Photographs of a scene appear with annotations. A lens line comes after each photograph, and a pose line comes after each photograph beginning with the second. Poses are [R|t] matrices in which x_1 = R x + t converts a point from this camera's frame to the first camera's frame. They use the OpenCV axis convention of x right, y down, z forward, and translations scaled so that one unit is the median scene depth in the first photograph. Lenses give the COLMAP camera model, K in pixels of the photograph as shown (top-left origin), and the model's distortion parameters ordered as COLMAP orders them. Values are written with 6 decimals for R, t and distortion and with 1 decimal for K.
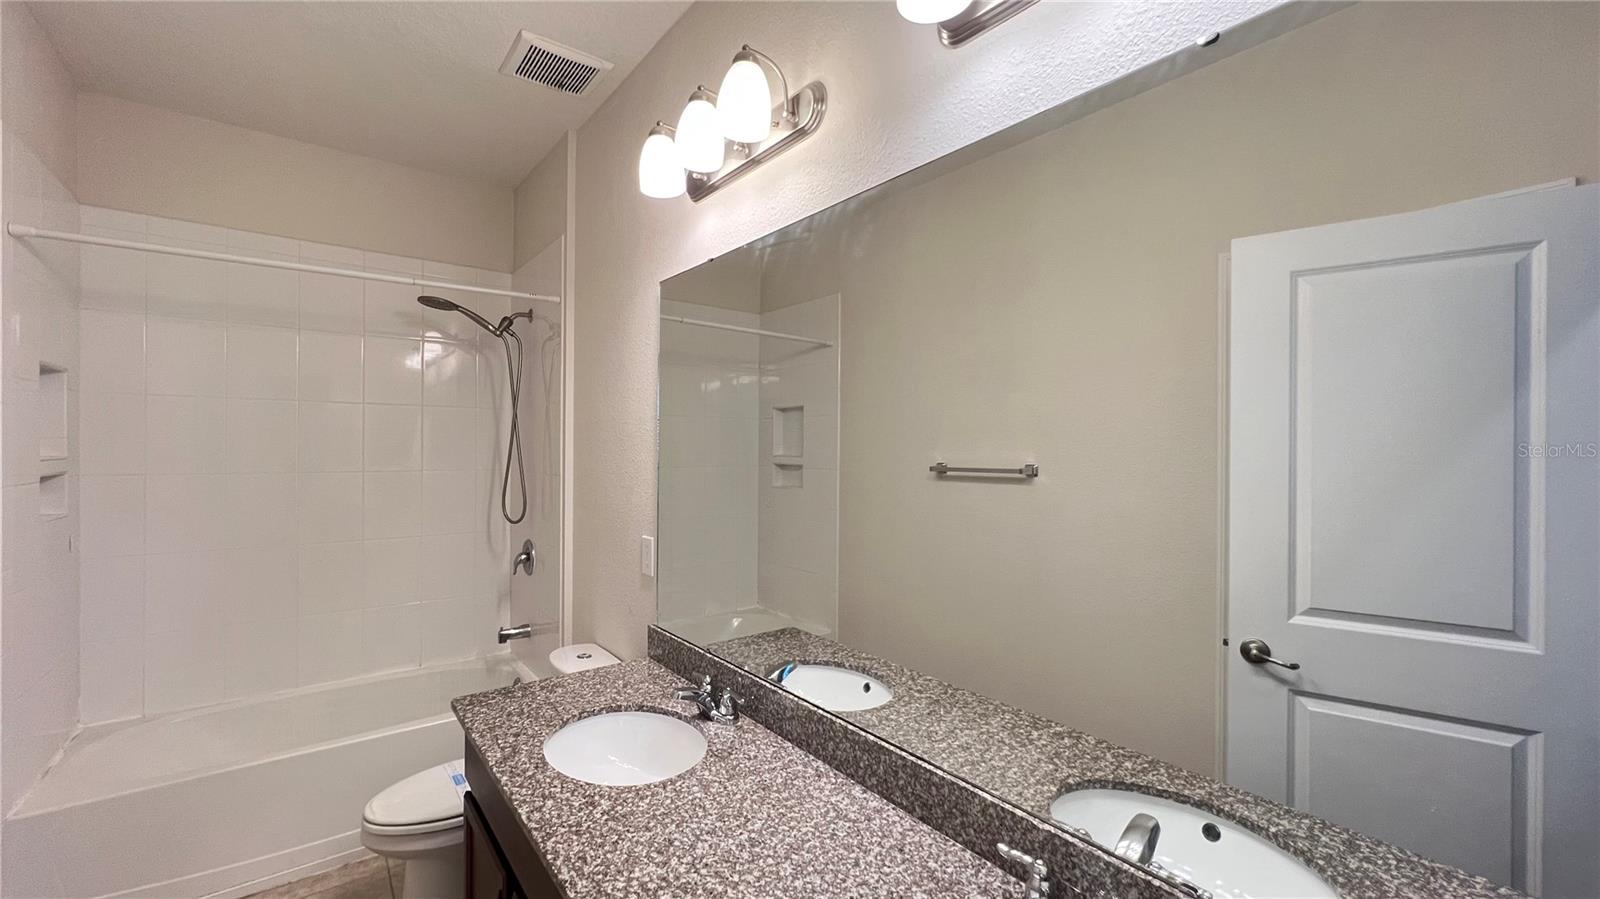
lens RADIAL K [[639.3, 0, 793.9], [0, 639.3, 448.3], [0, 0, 1]] dist [-0.000068, 0.000402]
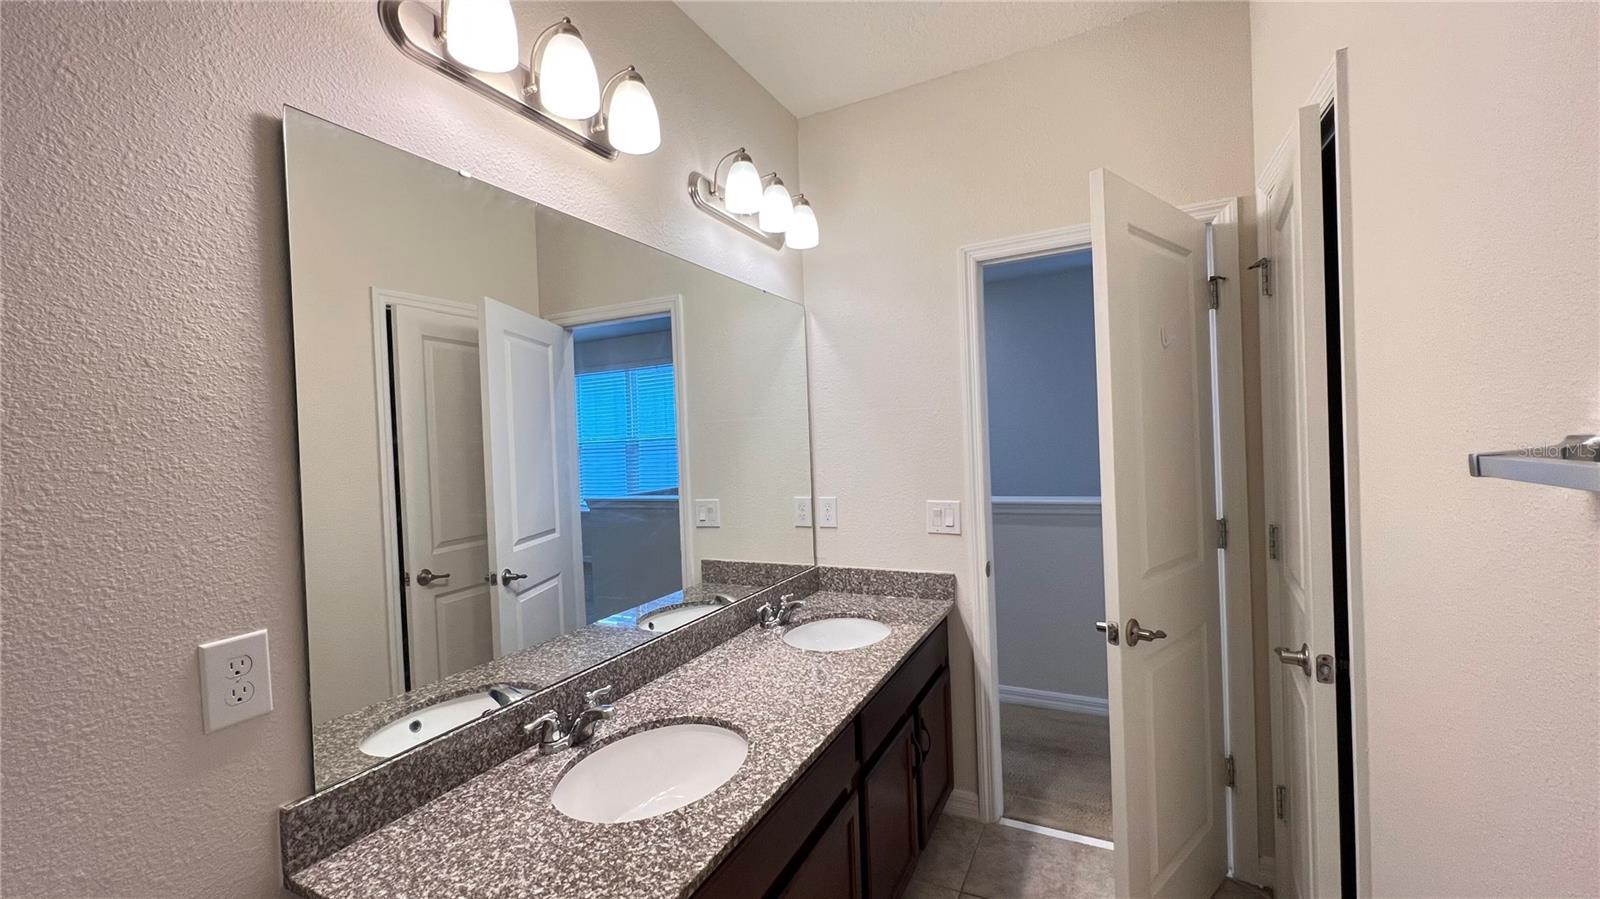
lens RADIAL K [[639.3, 0, 793.9], [0, 639.3, 448.3], [0, 0, 1]] dist [-0.000068, 0.000402]
pose [[-0.425147, 0.002888, 0.905120, -1.289262], [0.038685, 0.999139, 0.014983, 0.026224], [-0.904297, 0.041384, -0.424893, 1.345929]]
